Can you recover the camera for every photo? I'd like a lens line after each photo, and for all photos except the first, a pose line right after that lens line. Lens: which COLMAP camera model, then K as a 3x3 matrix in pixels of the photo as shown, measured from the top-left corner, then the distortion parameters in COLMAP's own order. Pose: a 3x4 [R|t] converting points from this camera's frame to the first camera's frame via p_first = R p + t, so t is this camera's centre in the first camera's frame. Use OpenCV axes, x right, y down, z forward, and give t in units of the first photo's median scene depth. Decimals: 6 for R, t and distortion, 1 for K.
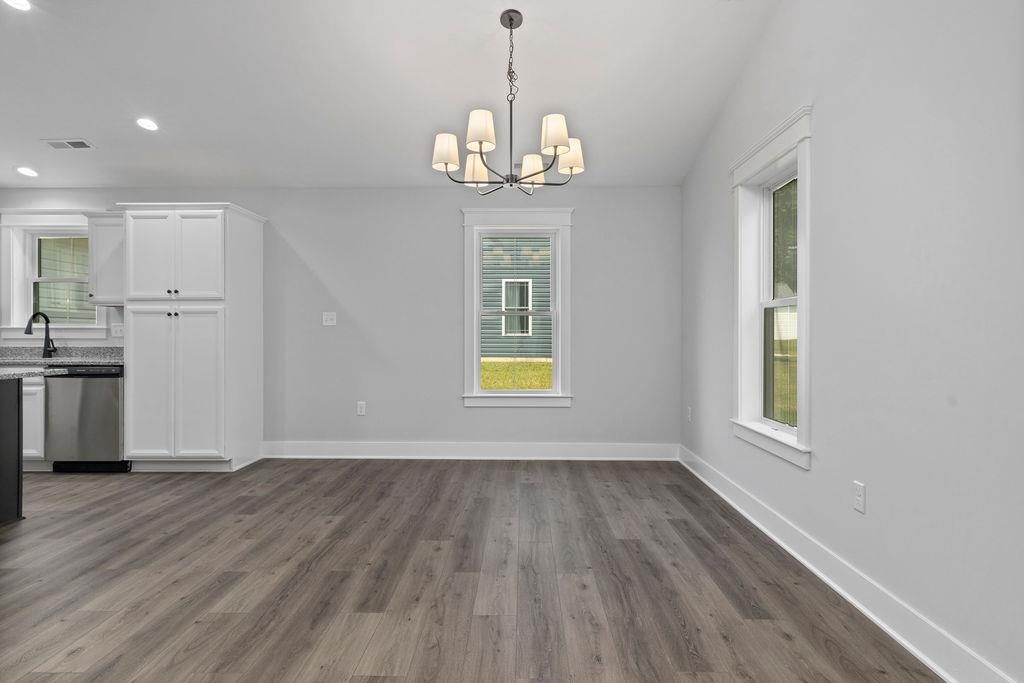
lens RADIAL K [[564.3, 0, 517.3], [0, 564.3, 334.5], [0, 0, 1]] dist [0.006465, -0.000034]
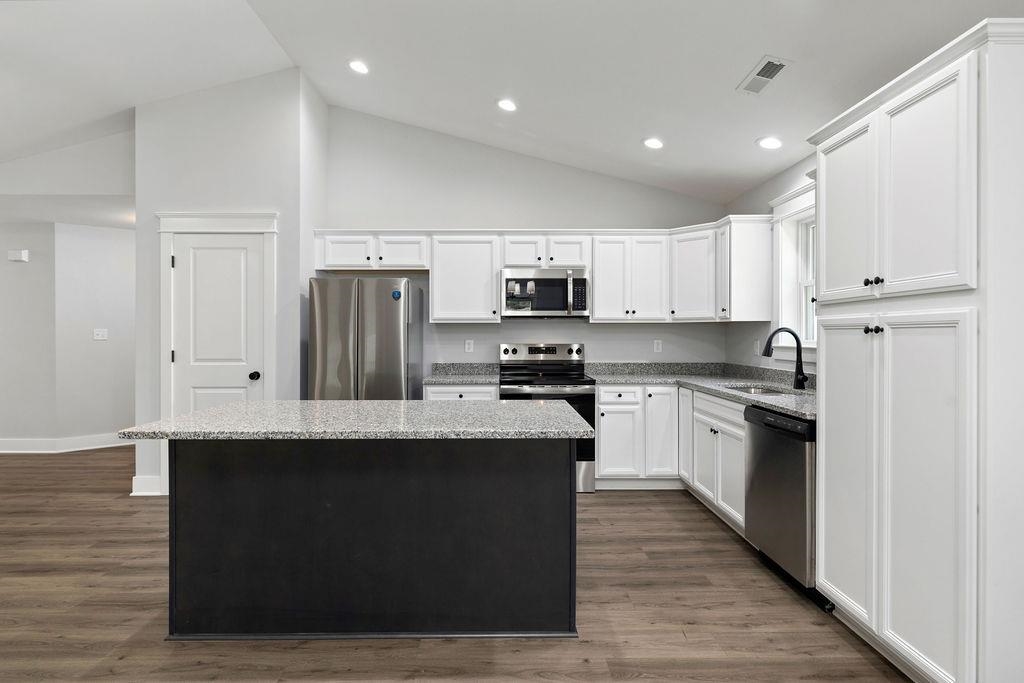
lens RADIAL K [[522.0, 0, 504.0], [0, 522.0, 338.5], [0, 0, 1]] dist [0.003535, -0.002015]
pose [[0.015720, 0.006481, -0.999855, -0.178677], [0.002115, 0.999977, 0.006516, -0.032031], [0.999874, -0.002217, 0.015706, 0.683730]]
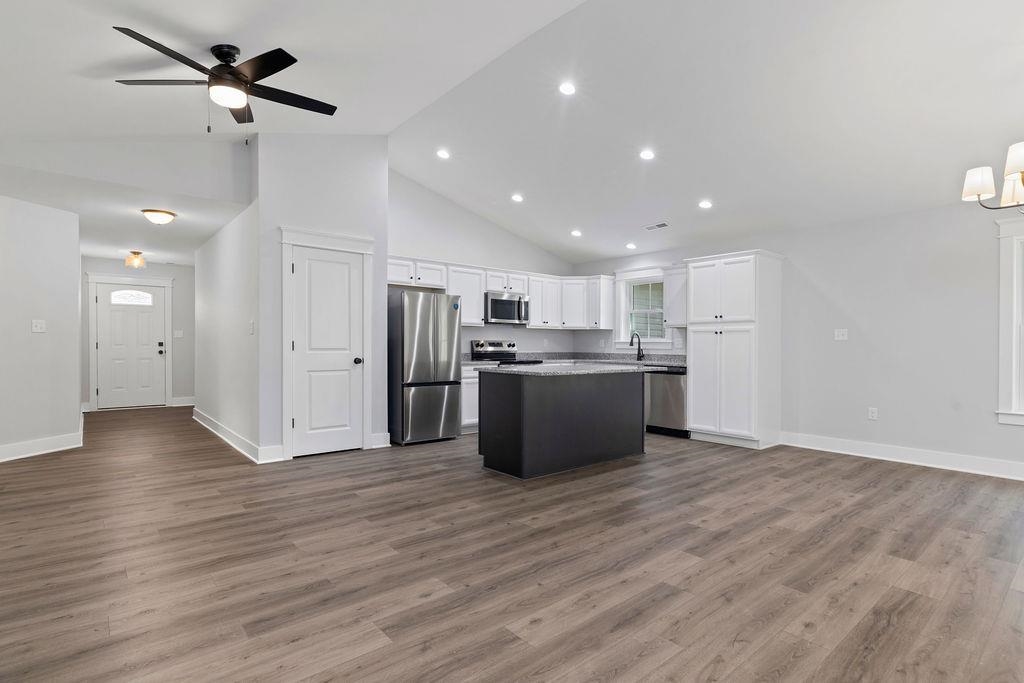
lens RADIAL K [[506.0, 0, 505.4], [0, 506.0, 345.0], [0, 0, 1]] dist [-0.009119, 0.000295]
pose [[0.646058, 0.004893, -0.763272, 0.018138], [-0.006669, 0.999977, 0.000765, -0.001487], [0.763259, 0.004596, 0.646076, -0.236726]]
